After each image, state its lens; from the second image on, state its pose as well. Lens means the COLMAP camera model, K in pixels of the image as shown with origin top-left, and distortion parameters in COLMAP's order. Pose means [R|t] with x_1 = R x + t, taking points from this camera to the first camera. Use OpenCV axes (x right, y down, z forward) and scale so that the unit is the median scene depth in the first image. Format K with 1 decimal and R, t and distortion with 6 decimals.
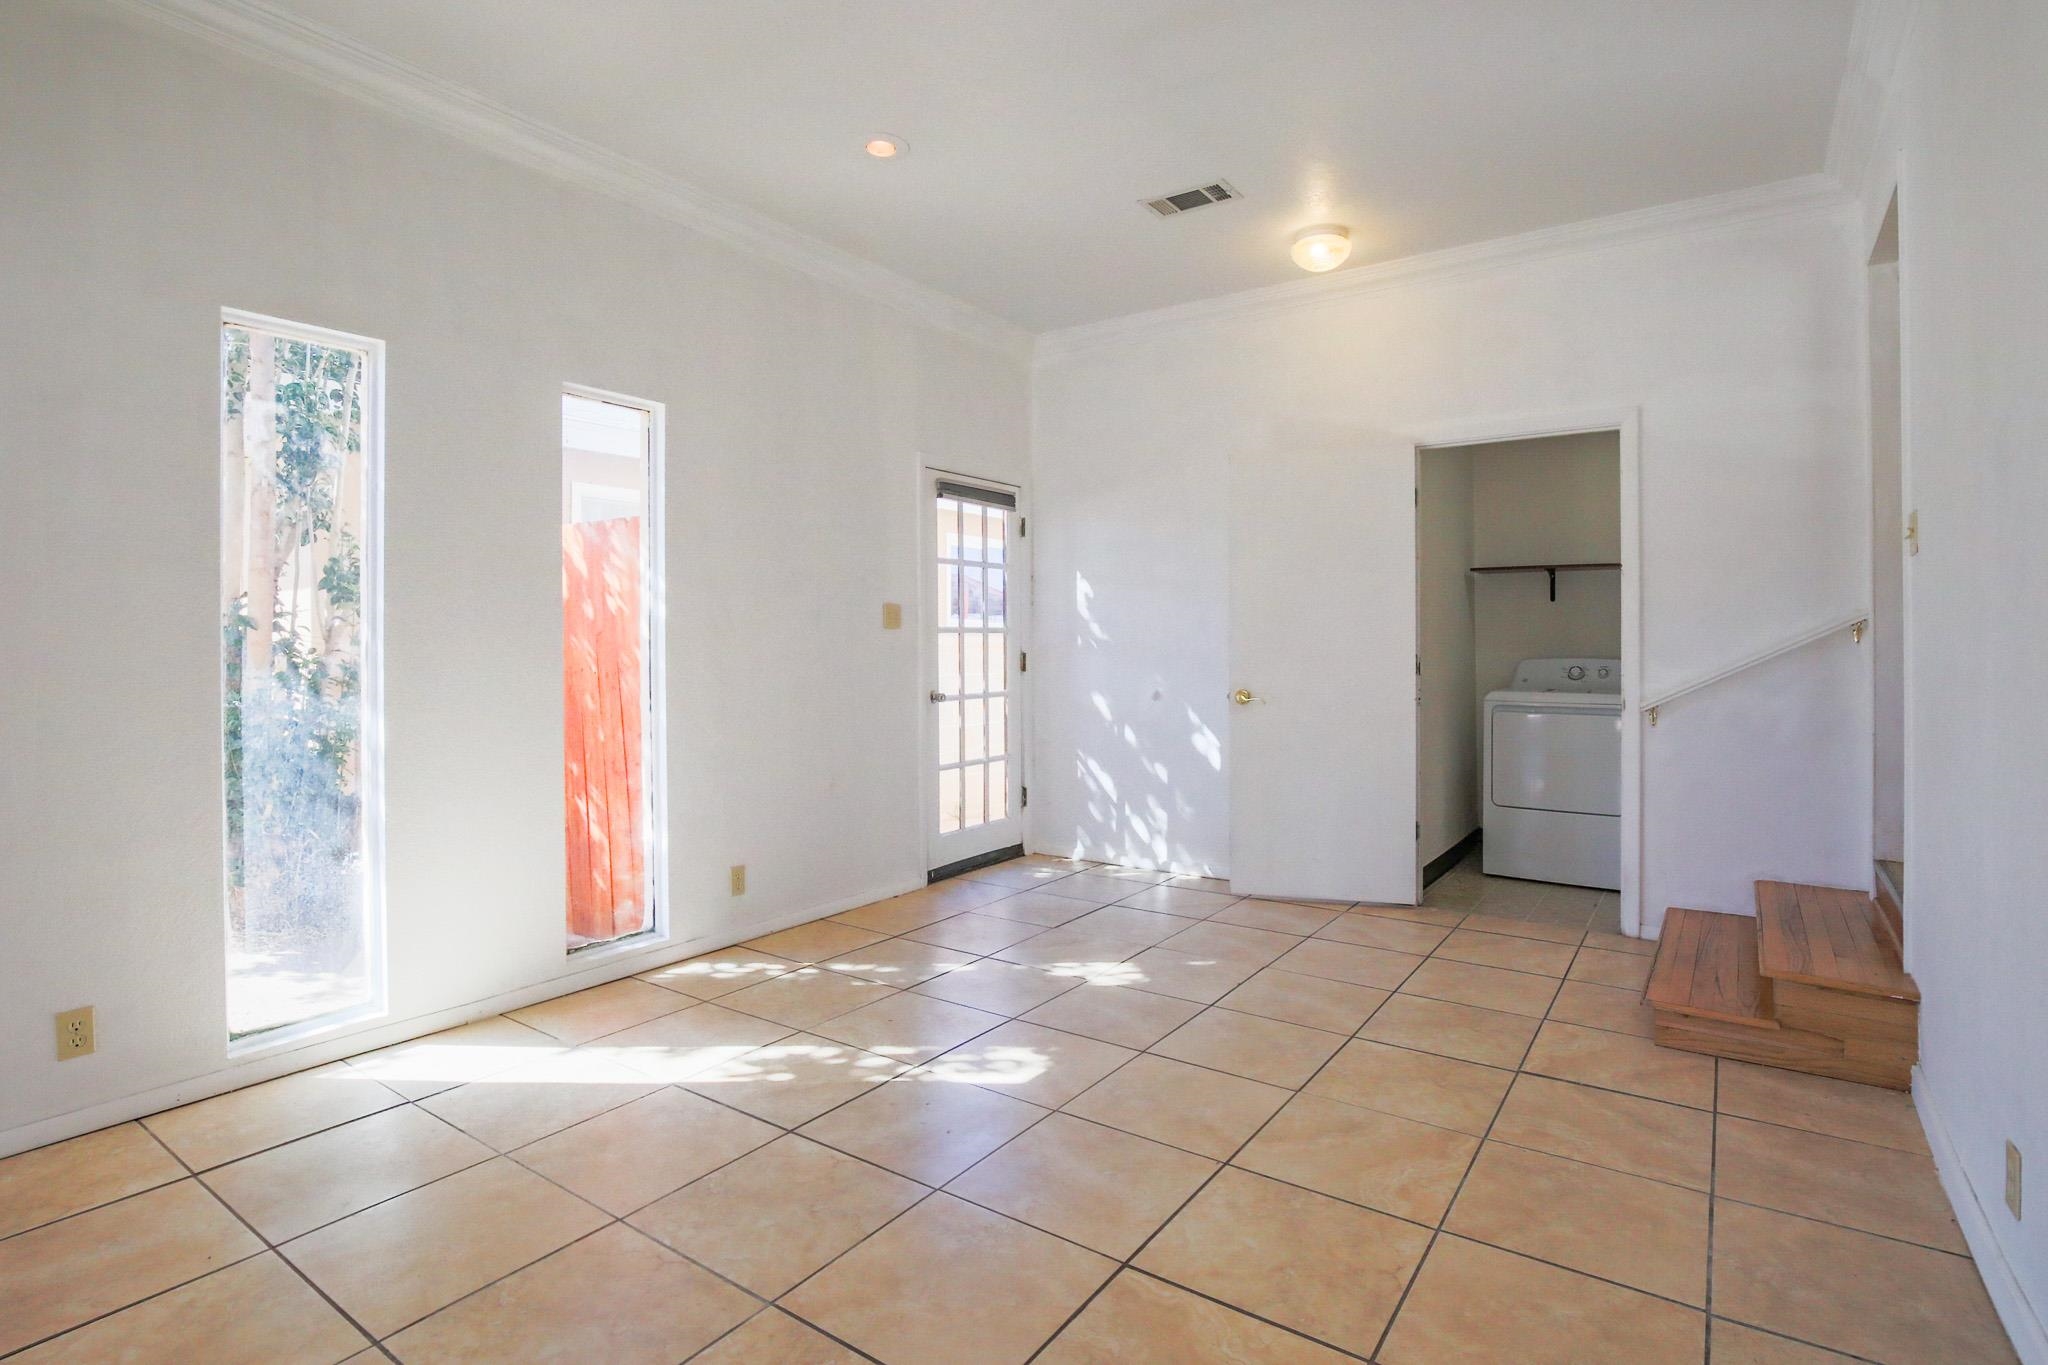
lens RADIAL K [[969.7, 0, 1026.0], [0, 969.7, 630.0], [0, 0, 1]] dist [-0.026425, -0.000017]
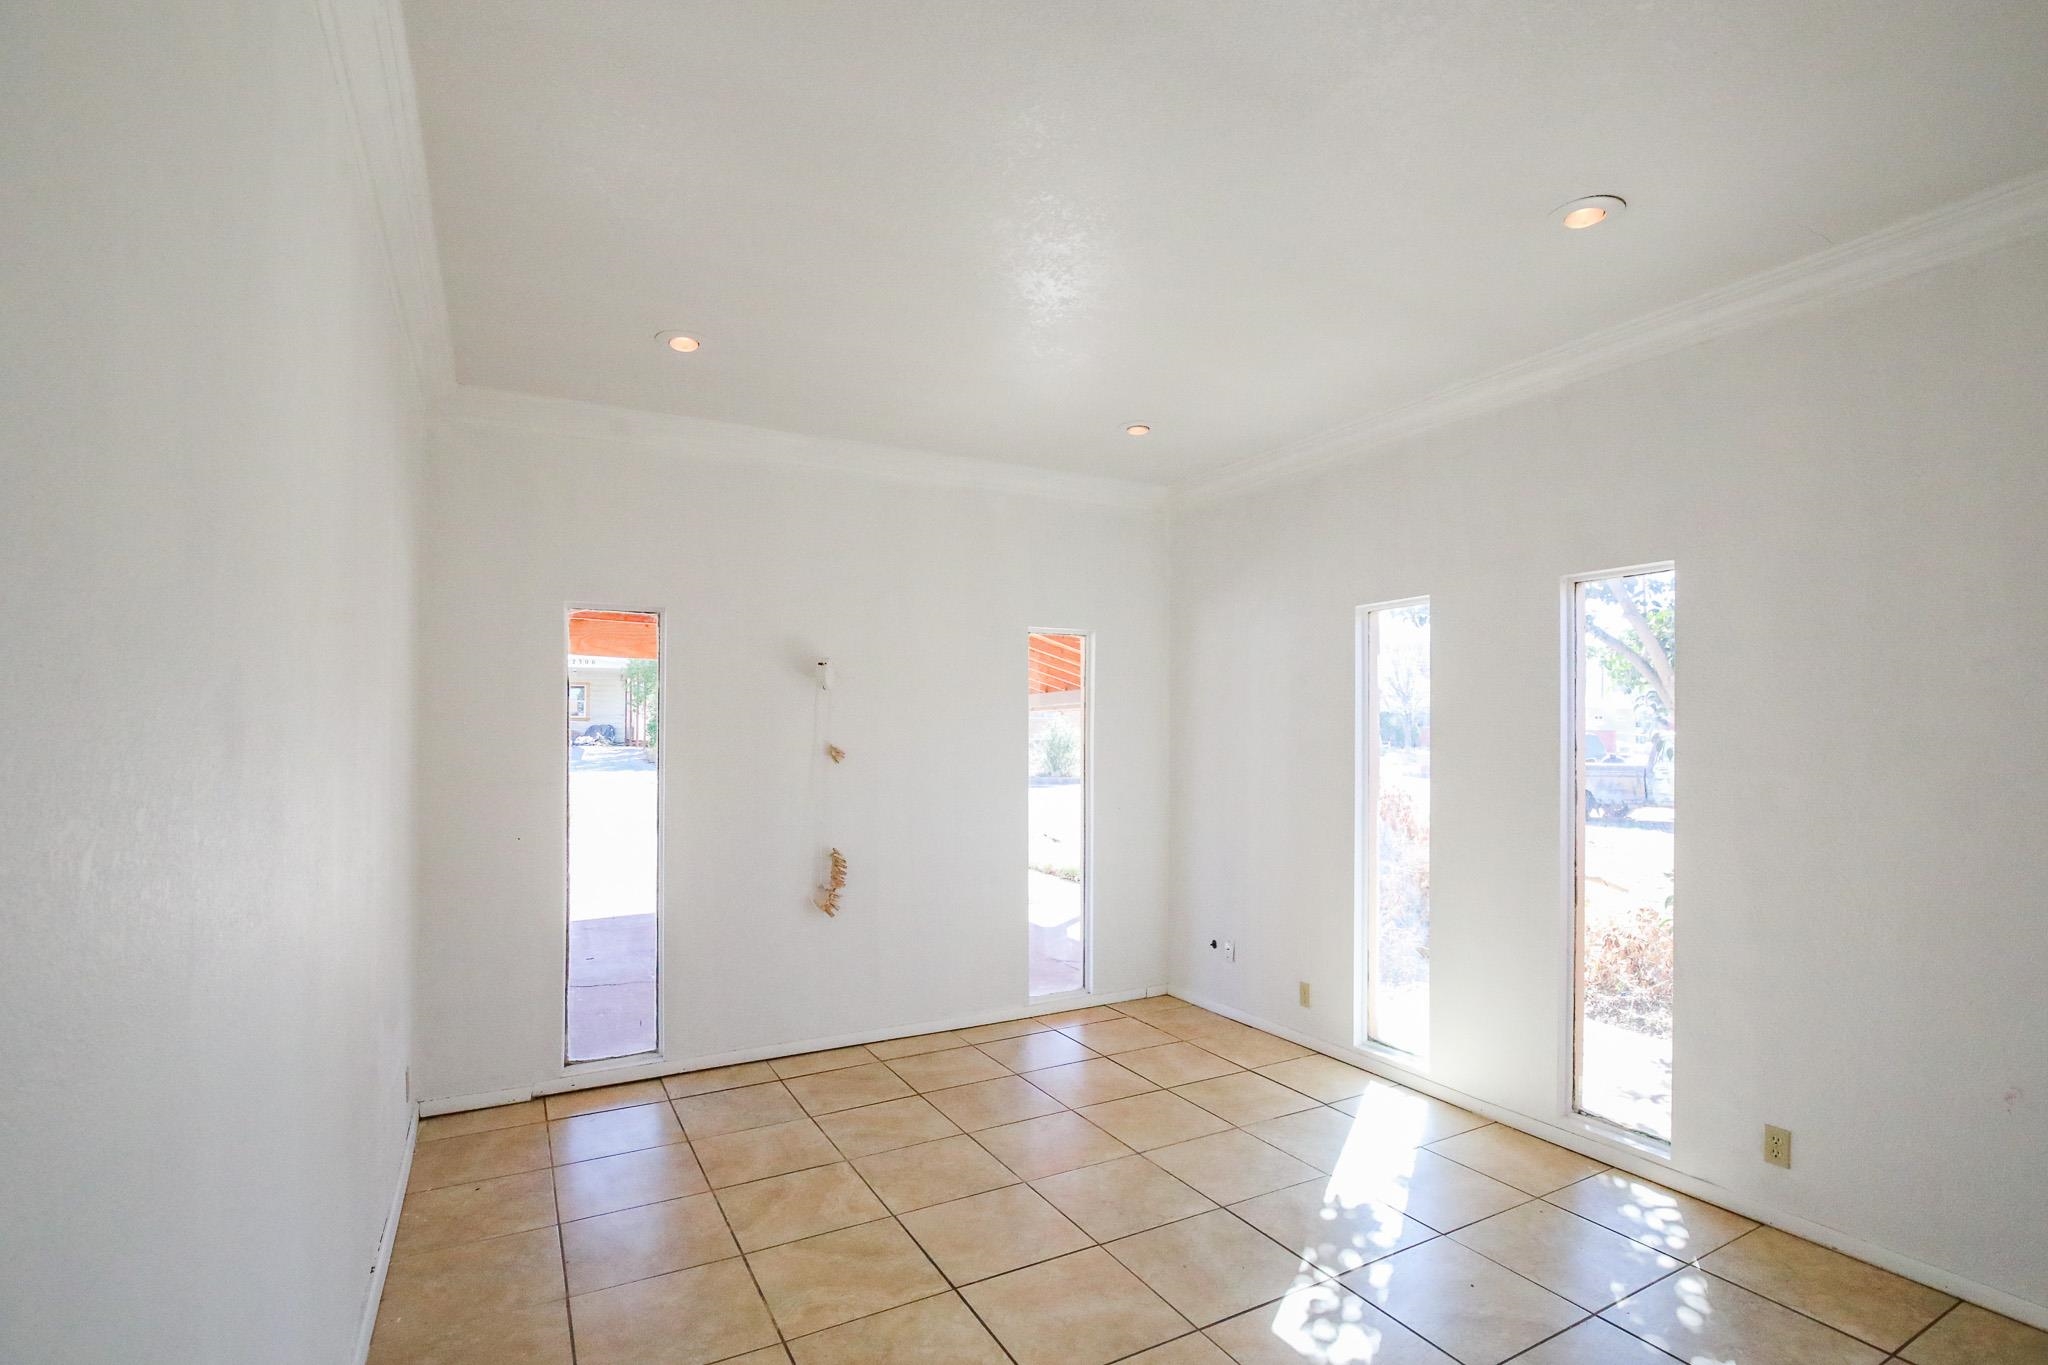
lens RADIAL K [[962.0, 0, 1019.1], [0, 962.0, 749.6], [0, 0, 1]] dist [0.000892, 0.000087]
pose [[-0.455395, 0.009227, -0.890241, 0.863685], [0.028714, 0.999578, -0.004328, -0.077086], [0.889826, -0.027534, -0.455468, 1.156735]]
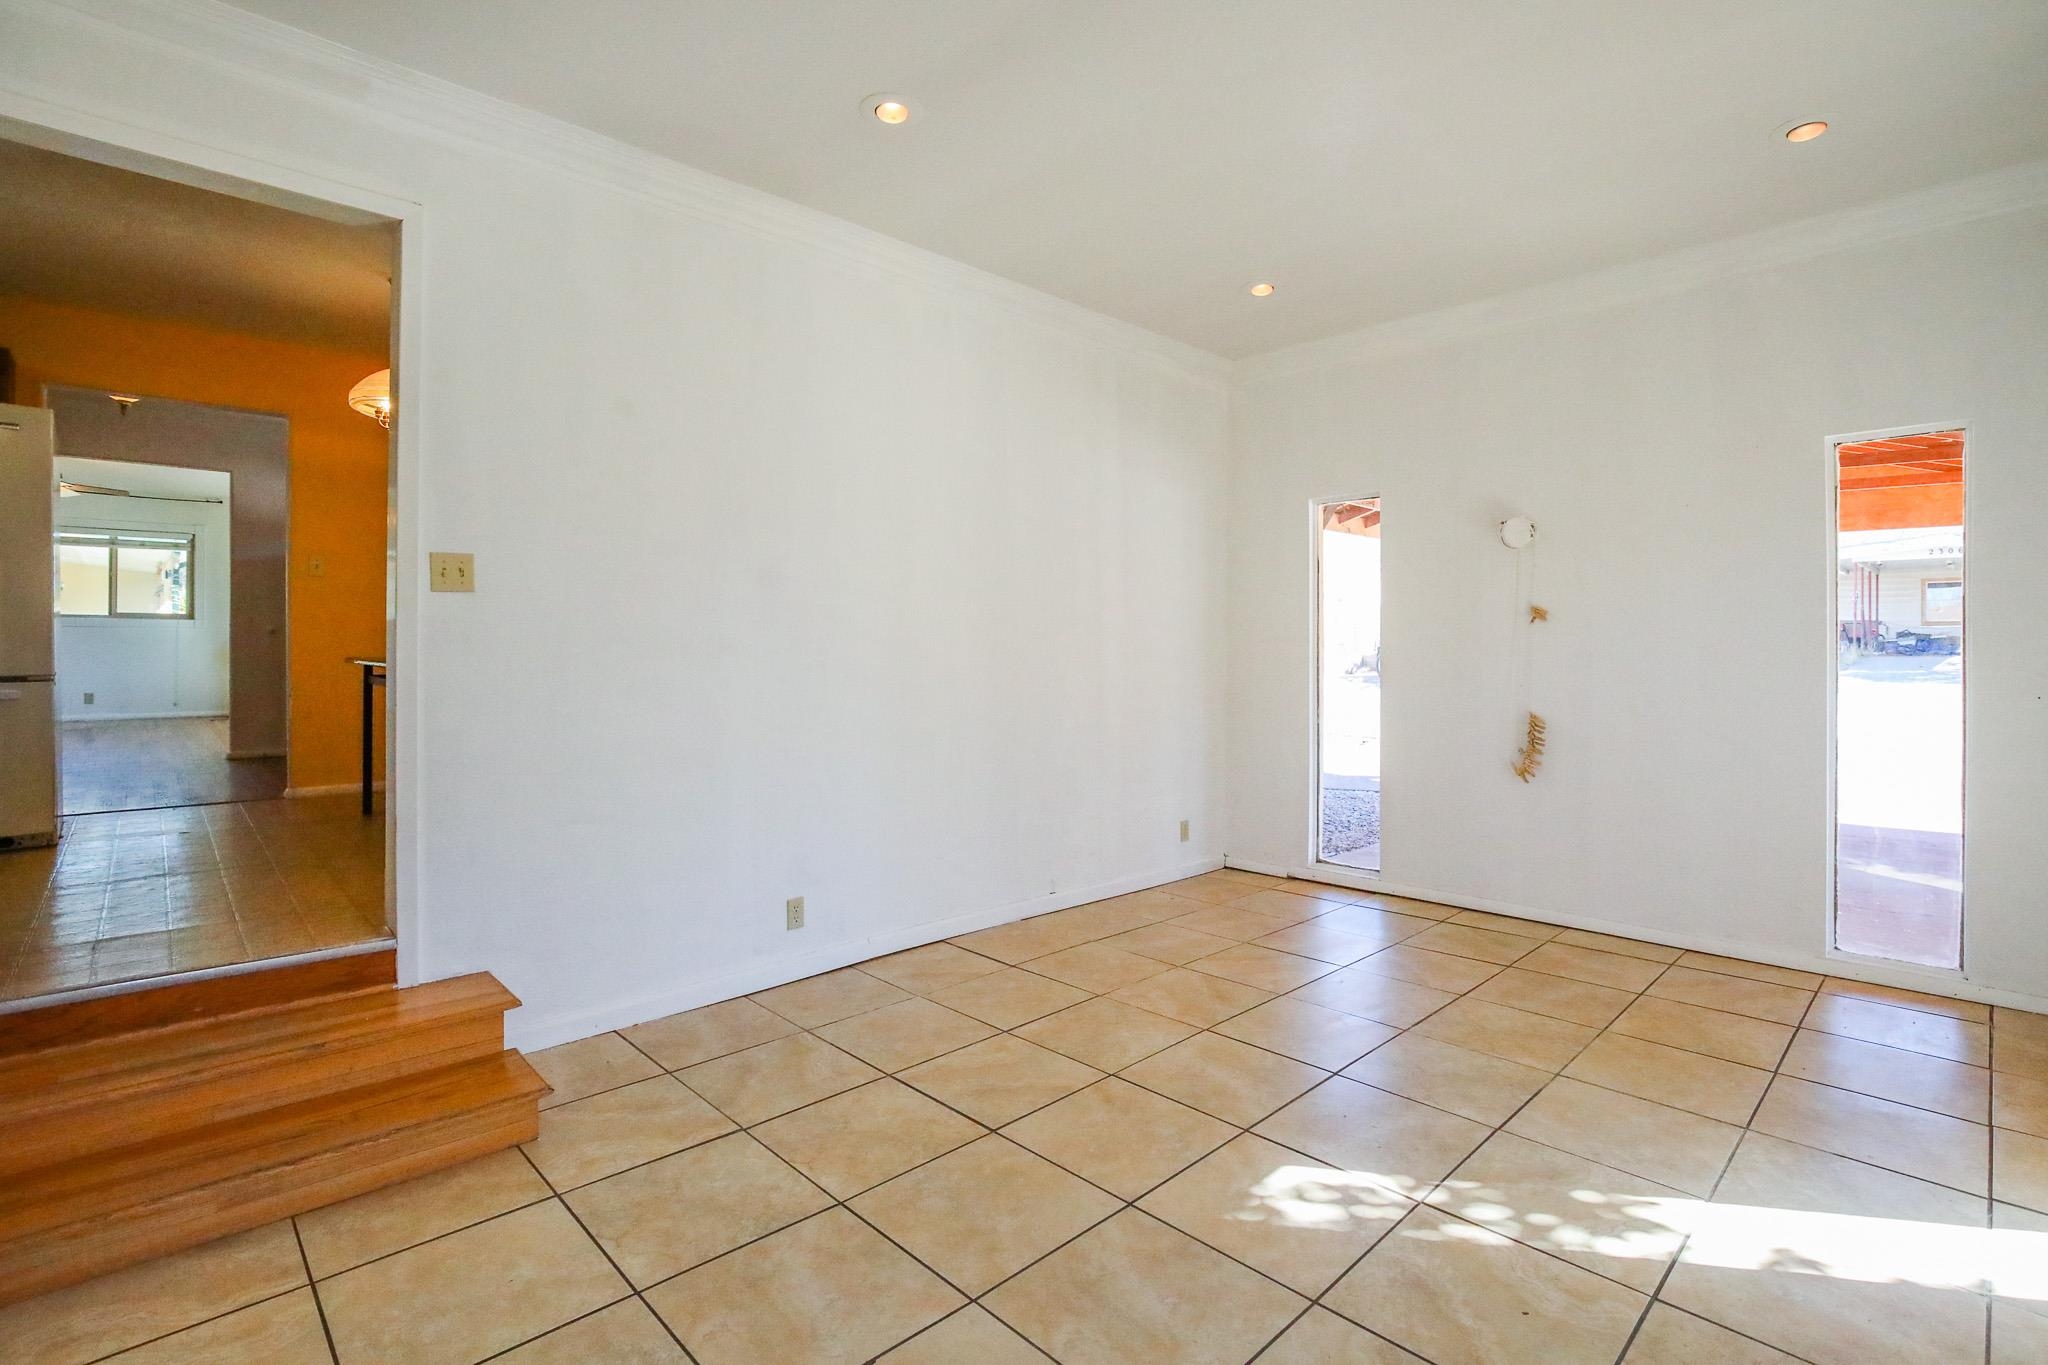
lens RADIAL K [[943.4, 0, 1012.6], [0, 943.4, 683.4], [0, 0, 1]] dist [-0.026339, 0.000787]
pose [[-0.978685, -0.004486, 0.205320, 0.065857], [-0.002061, 0.999926, 0.012022, 0.010733], [-0.205358, 0.011342, -0.978621, 1.805796]]
